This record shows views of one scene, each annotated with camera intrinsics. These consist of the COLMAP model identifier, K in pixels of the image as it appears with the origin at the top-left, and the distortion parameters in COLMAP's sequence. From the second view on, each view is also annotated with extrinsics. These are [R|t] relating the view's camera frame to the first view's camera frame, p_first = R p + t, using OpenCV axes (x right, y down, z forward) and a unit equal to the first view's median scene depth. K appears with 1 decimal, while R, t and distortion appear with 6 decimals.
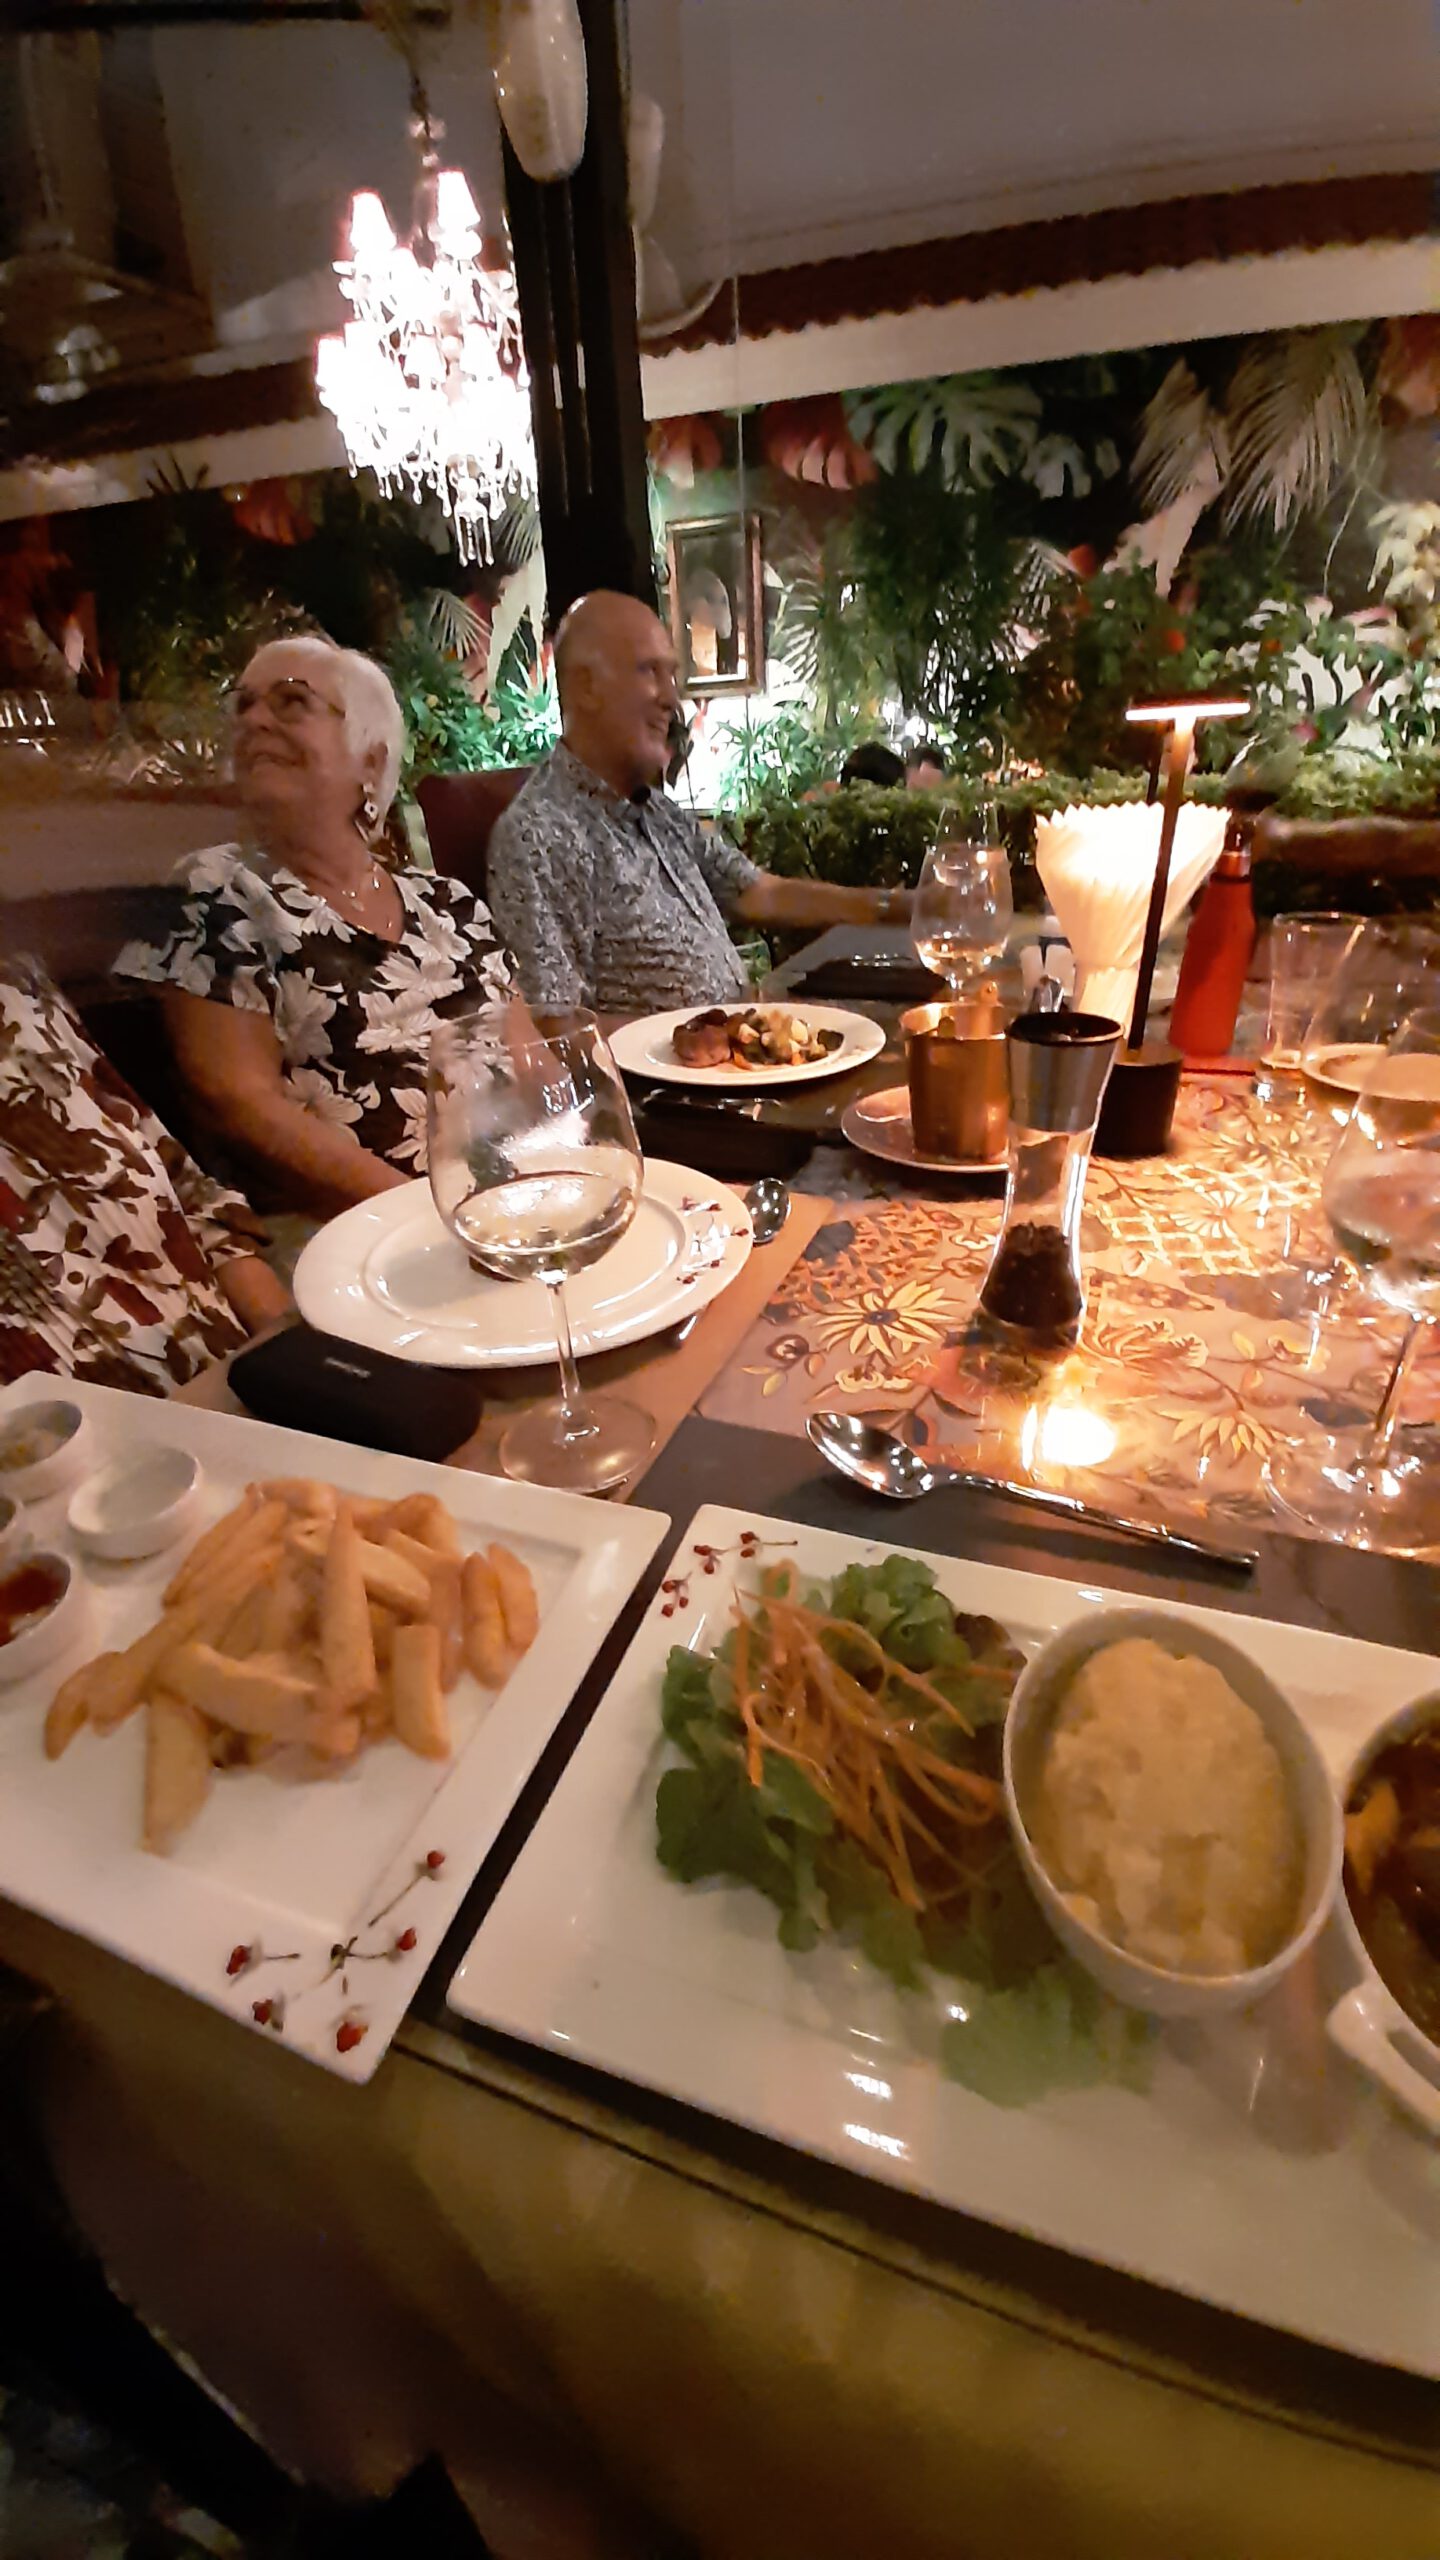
lens RADIAL K [[1004.7, 0, 721.7], [0, 1004.7, 1277.3], [0, 0, 1]] dist [-0.010478, -0.000367]
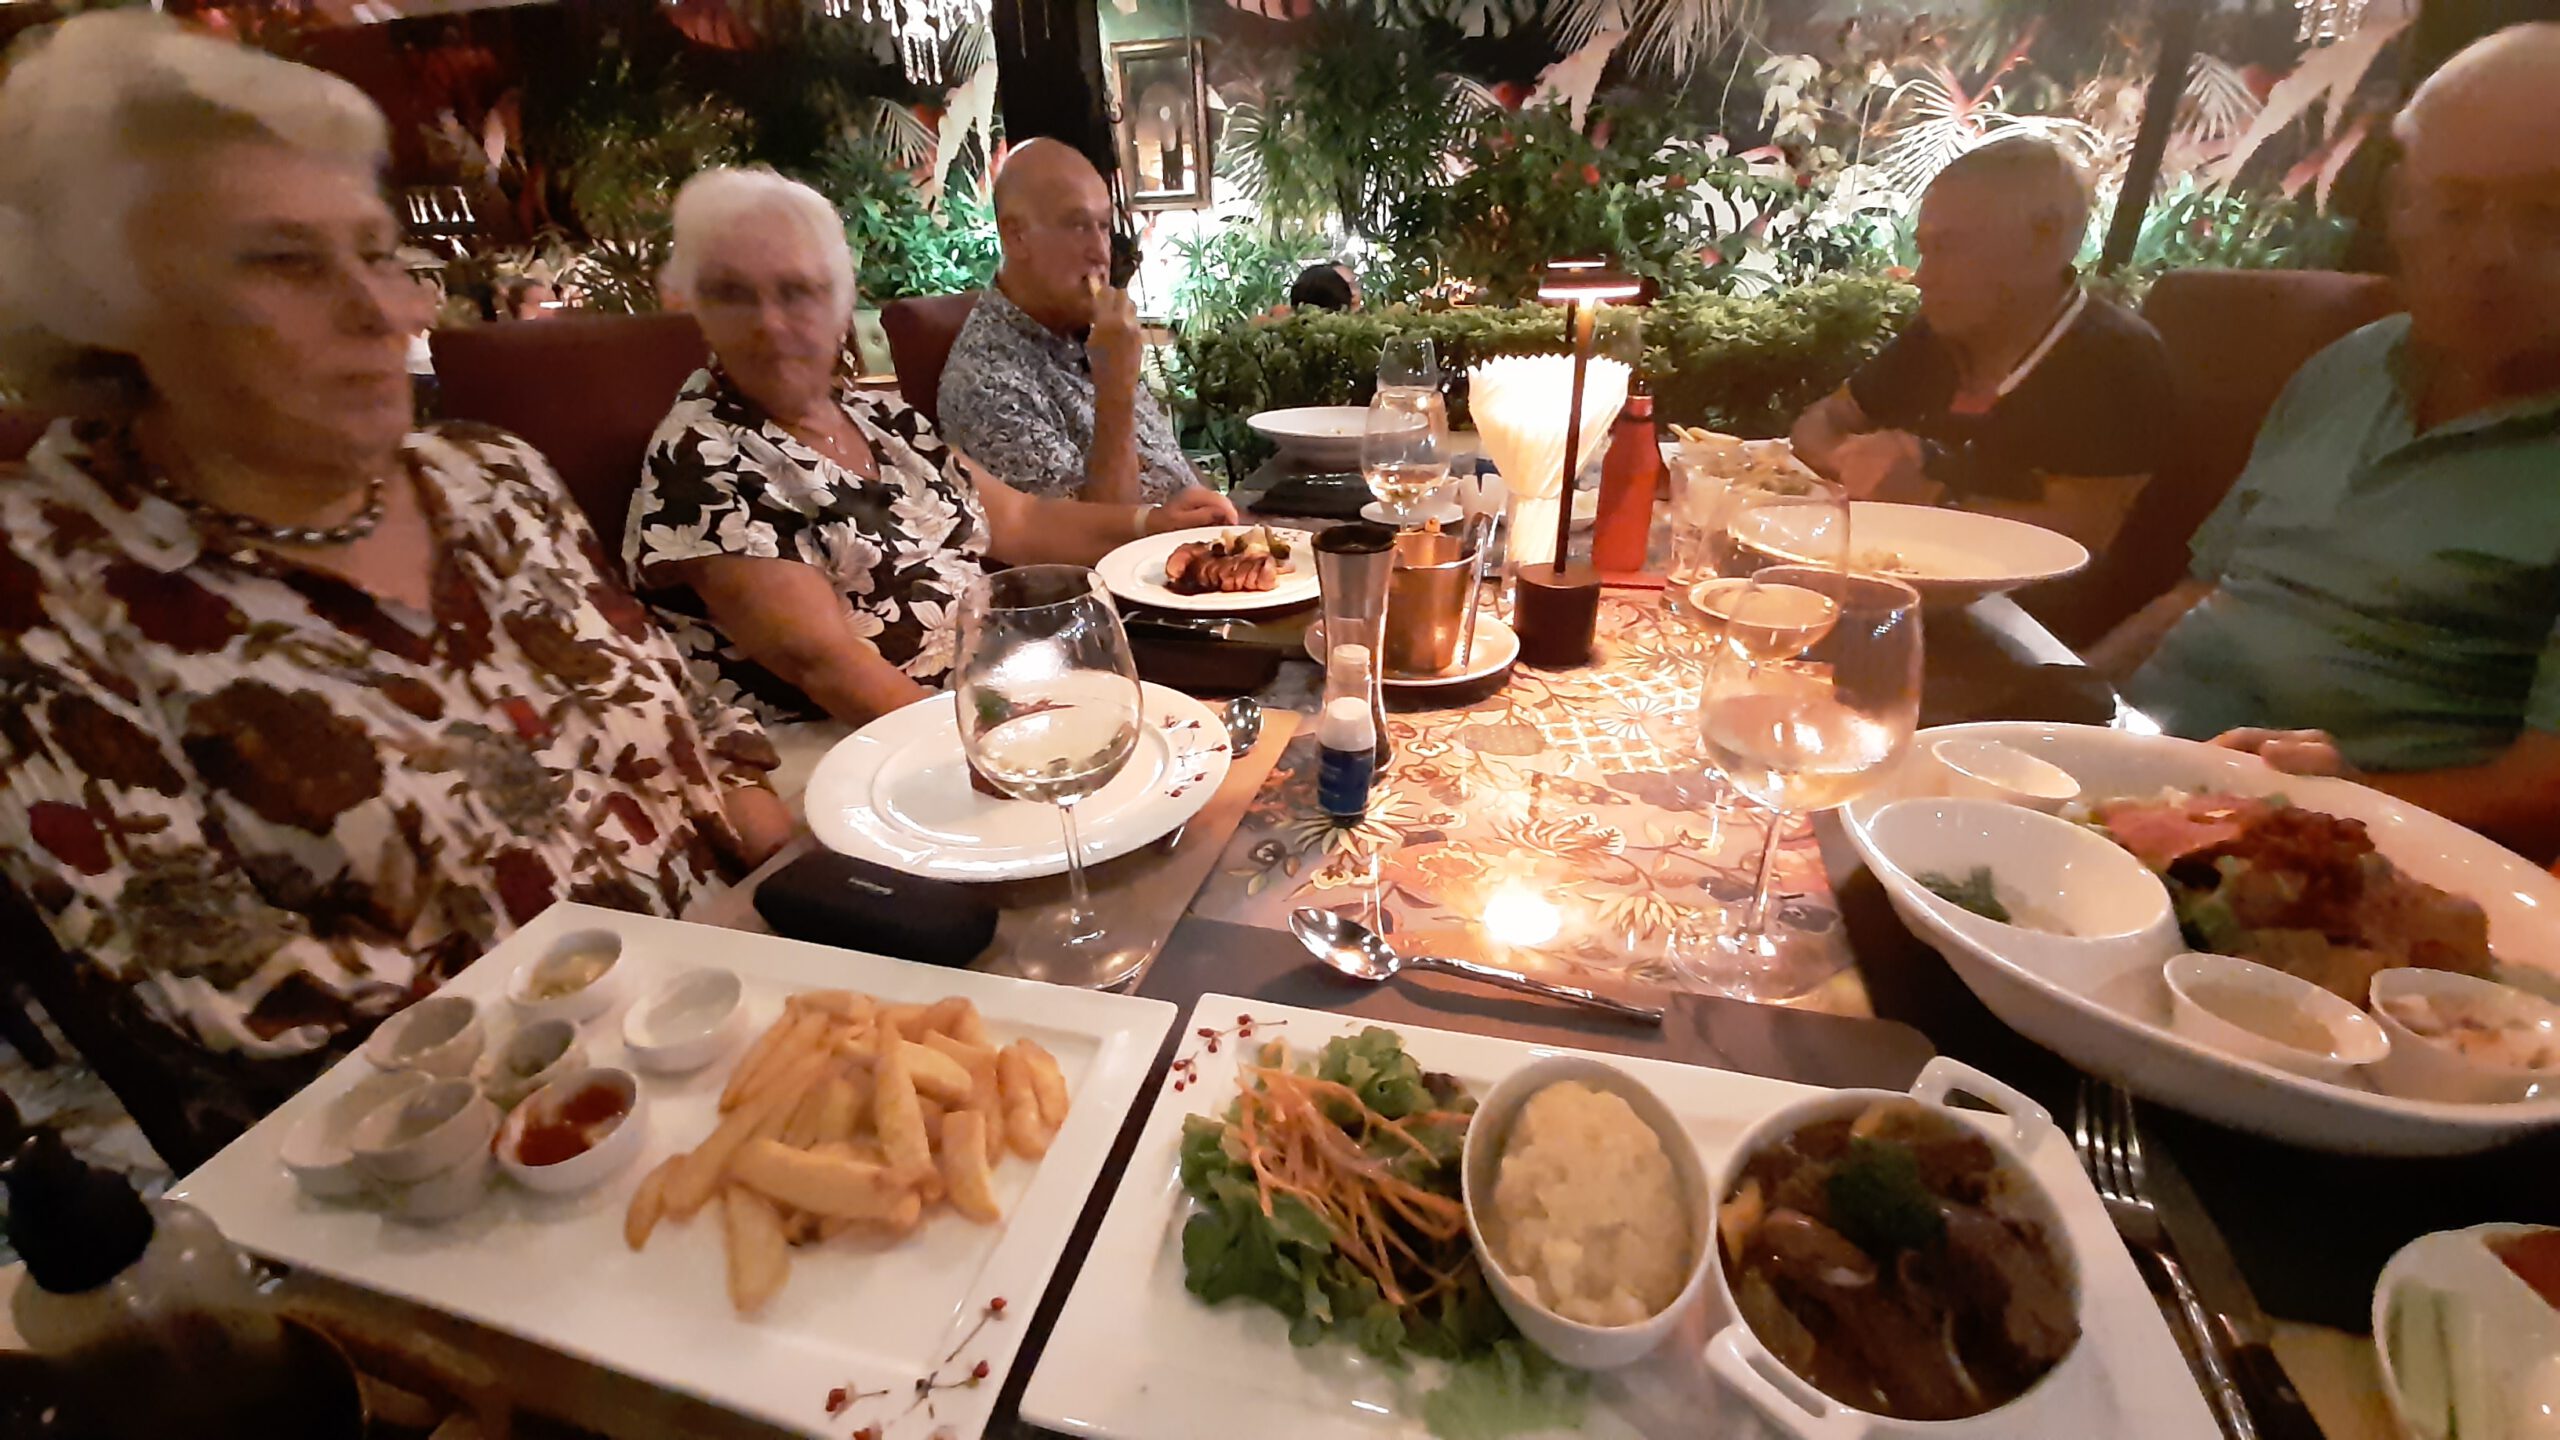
lens RADIAL K [[1004.7, 0, 1283.3], [0, 1004.7, 725.6], [0, 0, 1]] dist [-0.010478, -0.000367]
pose [[0.994435, -0.026569, 0.101943, -0.023655], [0.031108, 0.998582, -0.043199, -0.018334], [-0.100650, 0.046130, 0.993852, -0.107897]]
